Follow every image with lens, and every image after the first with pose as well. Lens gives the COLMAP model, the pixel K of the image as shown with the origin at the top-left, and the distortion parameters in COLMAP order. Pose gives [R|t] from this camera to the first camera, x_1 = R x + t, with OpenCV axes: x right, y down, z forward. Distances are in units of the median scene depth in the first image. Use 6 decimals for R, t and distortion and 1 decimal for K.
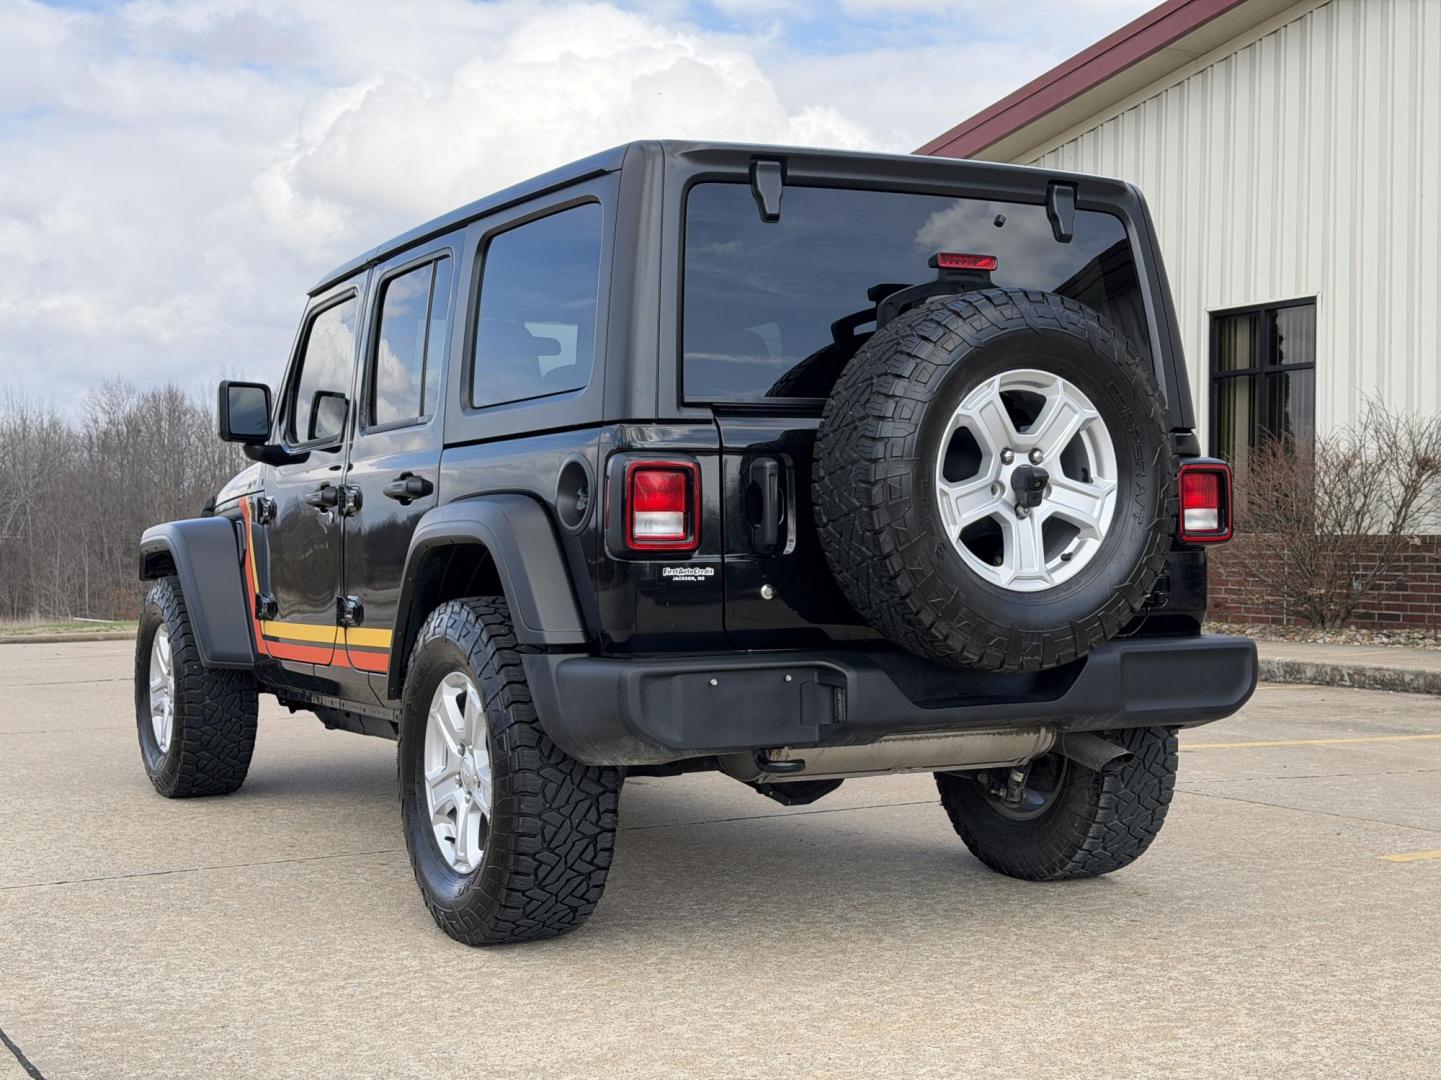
lens RADIAL K [[2055.9, 0, 730.1], [0, 2055.9, 542.4], [0, 0, 1]] dist [0.132434, 0.099798]
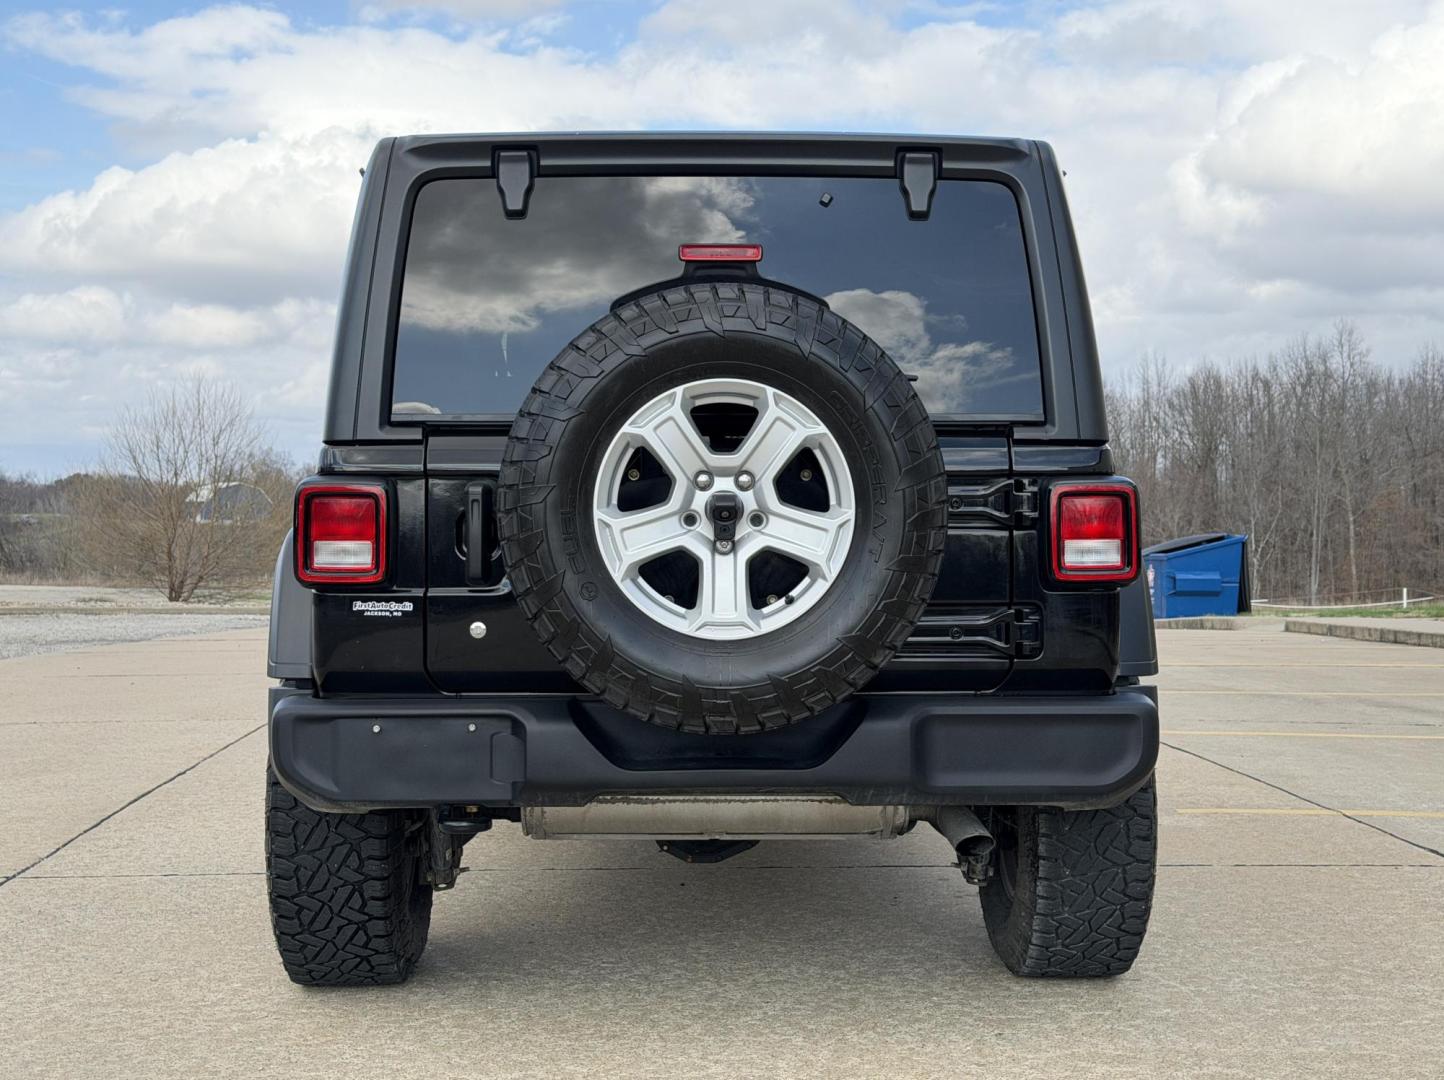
lens RADIAL K [[2023.5, 0, 722.0], [0, 2023.5, 540.0], [0, 0, 1]] dist [0.130176, -0.087926]
pose [[0.896116, 0.013895, -0.443602, 0.509870], [-0.011777, 0.999902, 0.007528, -0.023568], [0.443663, -0.001522, 0.896192, 0.251851]]
